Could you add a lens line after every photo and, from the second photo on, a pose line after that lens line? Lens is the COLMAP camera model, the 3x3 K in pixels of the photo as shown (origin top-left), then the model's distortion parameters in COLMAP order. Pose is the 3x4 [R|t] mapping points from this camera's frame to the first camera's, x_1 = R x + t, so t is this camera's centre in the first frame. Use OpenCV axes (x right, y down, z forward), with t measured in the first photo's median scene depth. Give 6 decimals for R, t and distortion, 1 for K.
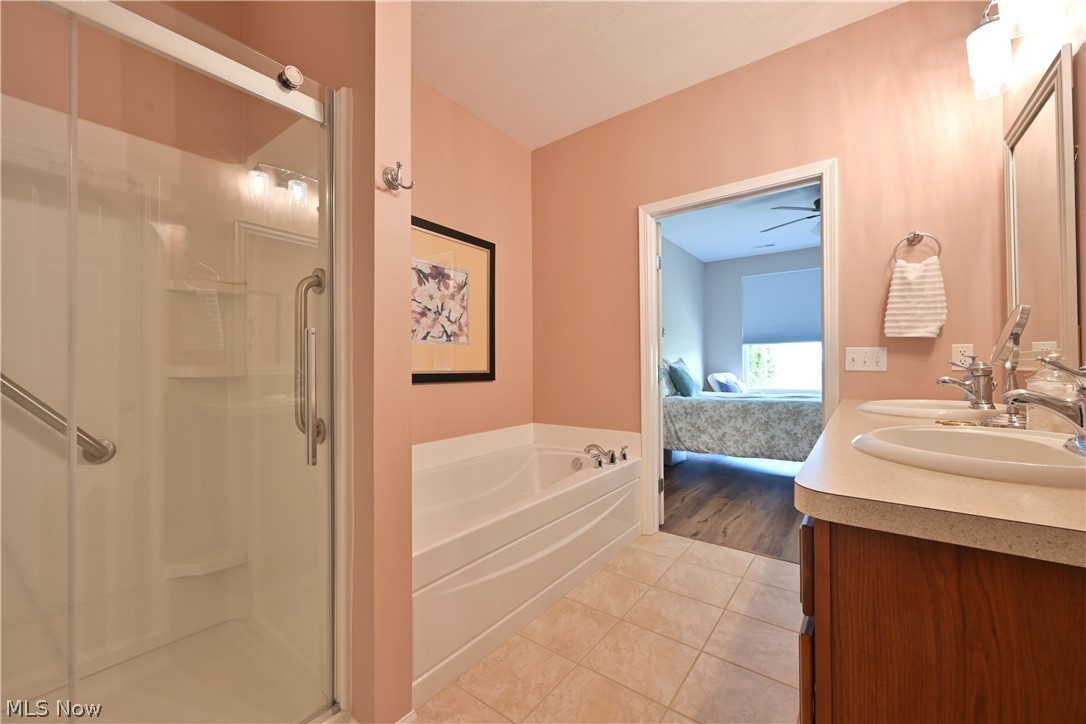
lens RADIAL K [[426.3, 0, 543.7], [0, 426.3, 364.2], [0, 0, 1]] dist [-0.000330, -0.000221]
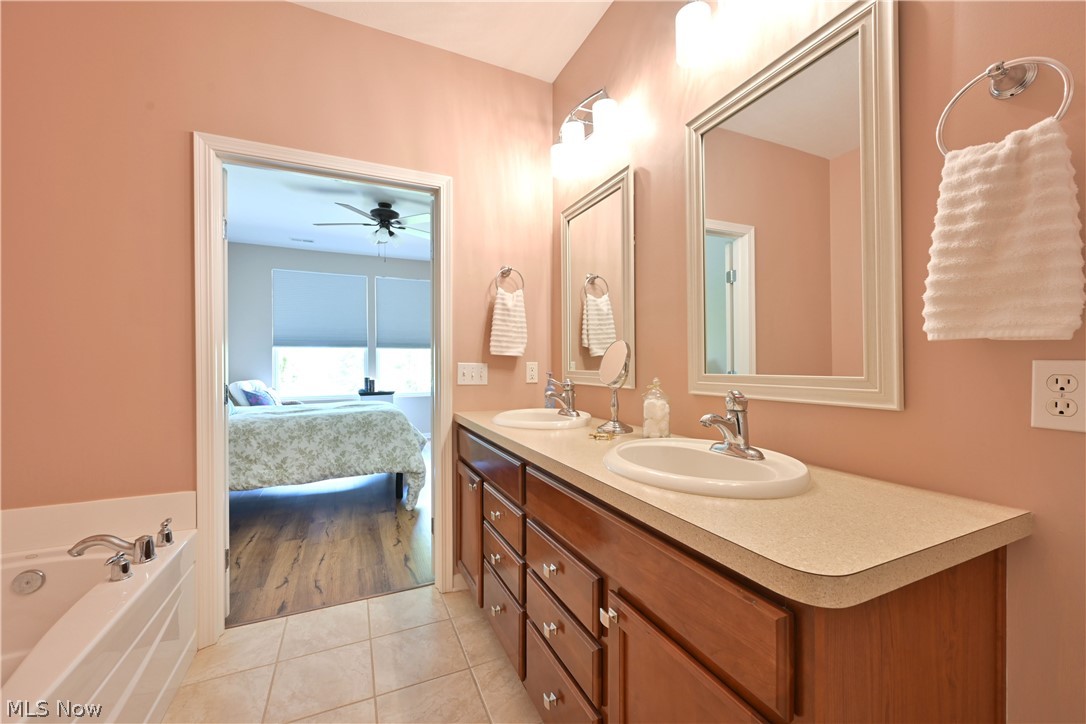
lens RADIAL K [[426.3, 0, 543.7], [0, 426.3, 364.2], [0, 0, 1]] dist [-0.000330, -0.000221]
pose [[0.474403, 0.003938, 0.880299, -0.079089], [-0.003763, 0.999990, -0.002446, -0.024394], [-0.880300, -0.002152, 0.474413, 0.231844]]
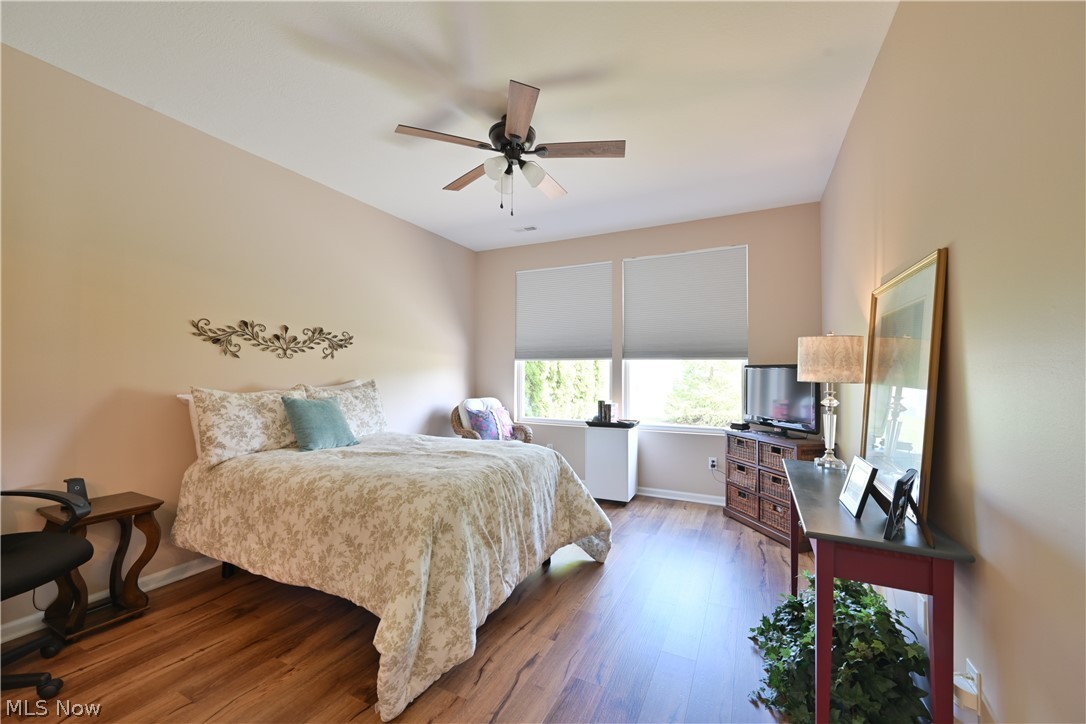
lens RADIAL K [[426.3, 0, 543.7], [0, 426.3, 364.2], [0, 0, 1]] dist [-0.000330, -0.000221]
pose [[0.983145, 0.017611, 0.181975, 0.858205], [-0.014340, 0.999711, -0.019274, -0.057218], [-0.182262, 0.016339, 0.983114, 0.546366]]
